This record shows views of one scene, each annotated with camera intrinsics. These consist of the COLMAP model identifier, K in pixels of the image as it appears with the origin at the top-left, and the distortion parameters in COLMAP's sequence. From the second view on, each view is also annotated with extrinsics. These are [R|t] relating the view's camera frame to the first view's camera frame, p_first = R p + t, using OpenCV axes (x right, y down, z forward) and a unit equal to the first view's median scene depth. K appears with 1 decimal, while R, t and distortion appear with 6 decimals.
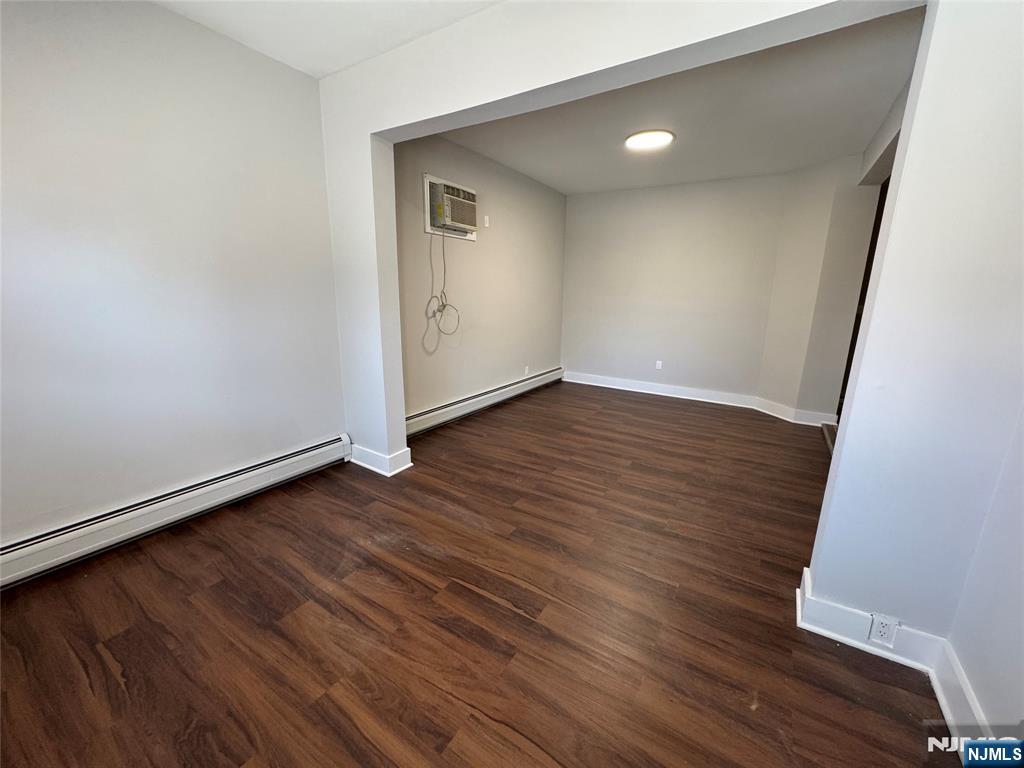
lens RADIAL K [[407.8, 0, 513.9], [0, 407.8, 386.8], [0, 0, 1]] dist [-0.000371, -0.000181]
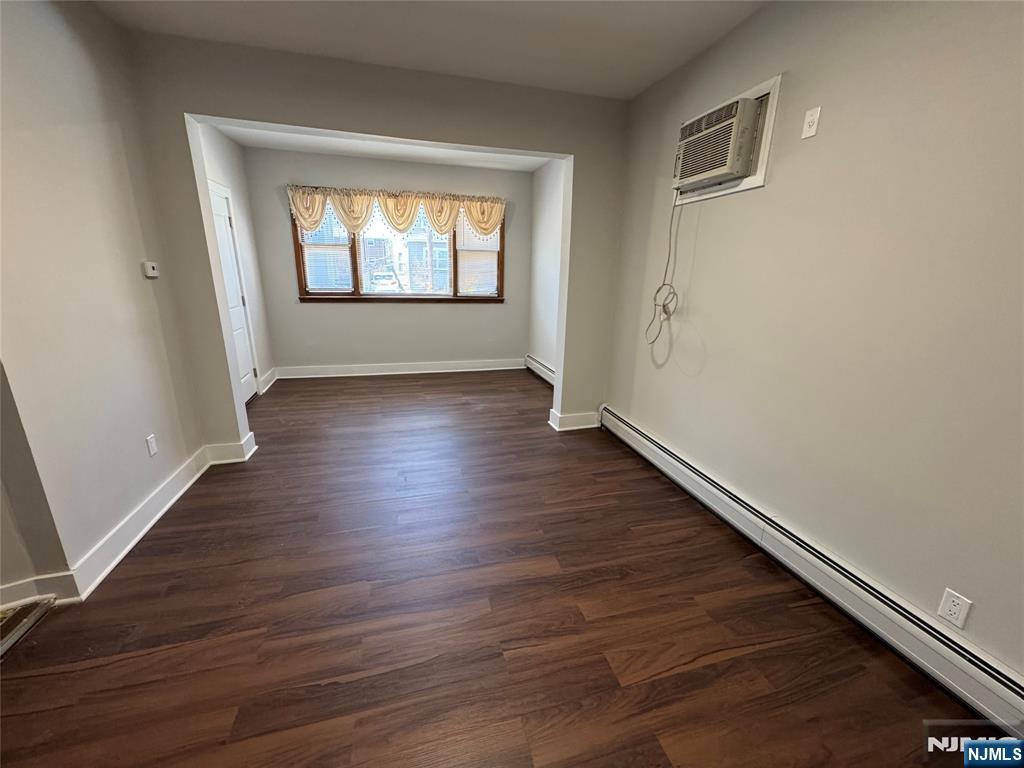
lens RADIAL K [[407.8, 0, 516.5], [0, 407.8, 383.0], [0, 0, 1]] dist [-0.000371, -0.000181]
pose [[-0.669763, 0.175082, -0.721640, 0.657232], [-0.192614, 0.897585, 0.396537, -0.375959], [0.717159, 0.404584, -0.567446, 1.541621]]
